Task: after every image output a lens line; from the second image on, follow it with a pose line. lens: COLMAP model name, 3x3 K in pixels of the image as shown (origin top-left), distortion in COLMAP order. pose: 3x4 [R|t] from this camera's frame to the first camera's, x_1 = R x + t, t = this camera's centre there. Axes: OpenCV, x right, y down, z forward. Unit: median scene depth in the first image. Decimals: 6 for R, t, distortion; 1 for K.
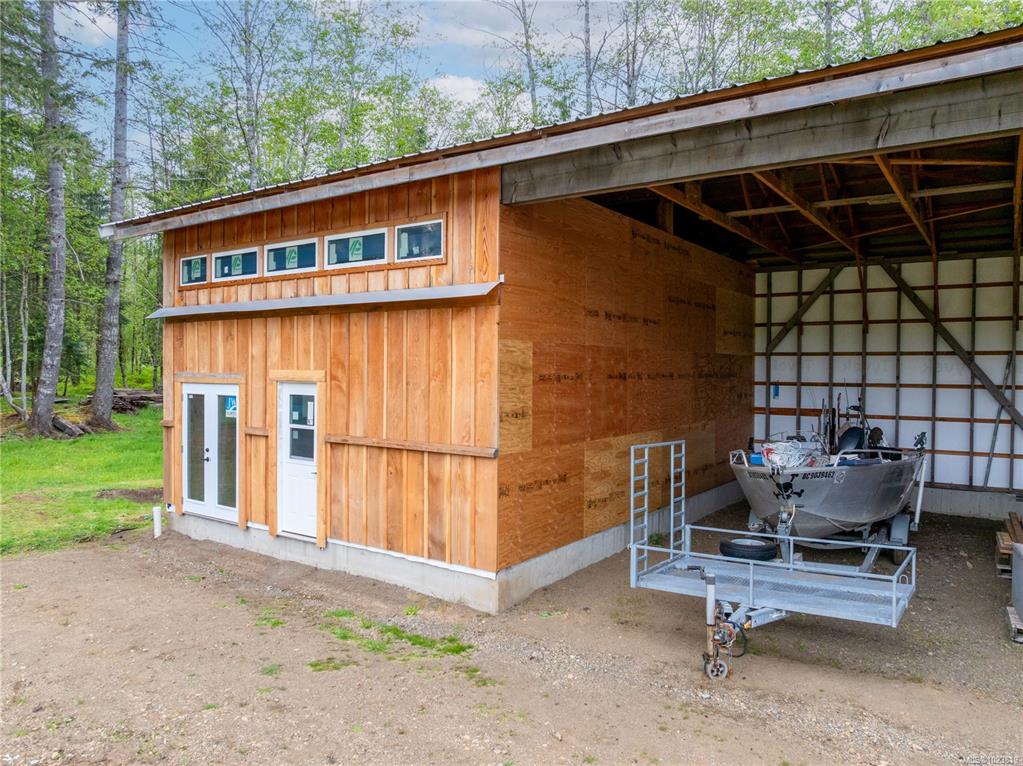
lens RADIAL K [[724.3, 0, 511.5], [0, 724.3, 383.0], [0, 0, 1]] dist [-0.012057, -0.036944]
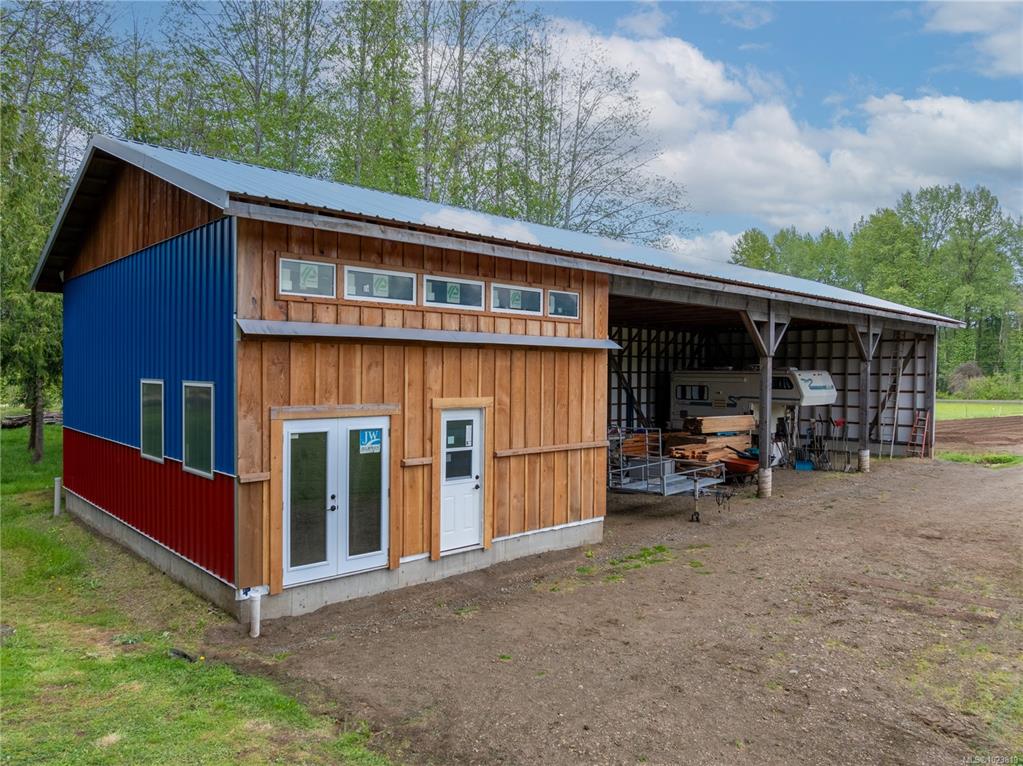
lens RADIAL K [[724.3, 0, 511.5], [0, 724.3, 383.0], [0, 0, 1]] dist [-0.012057, -0.036944]
pose [[0.204520, -0.021949, 0.978616, -1.347354], [0.012368, 0.999727, 0.019838, -0.060700], [-0.978784, 0.008046, 0.204736, 0.699473]]
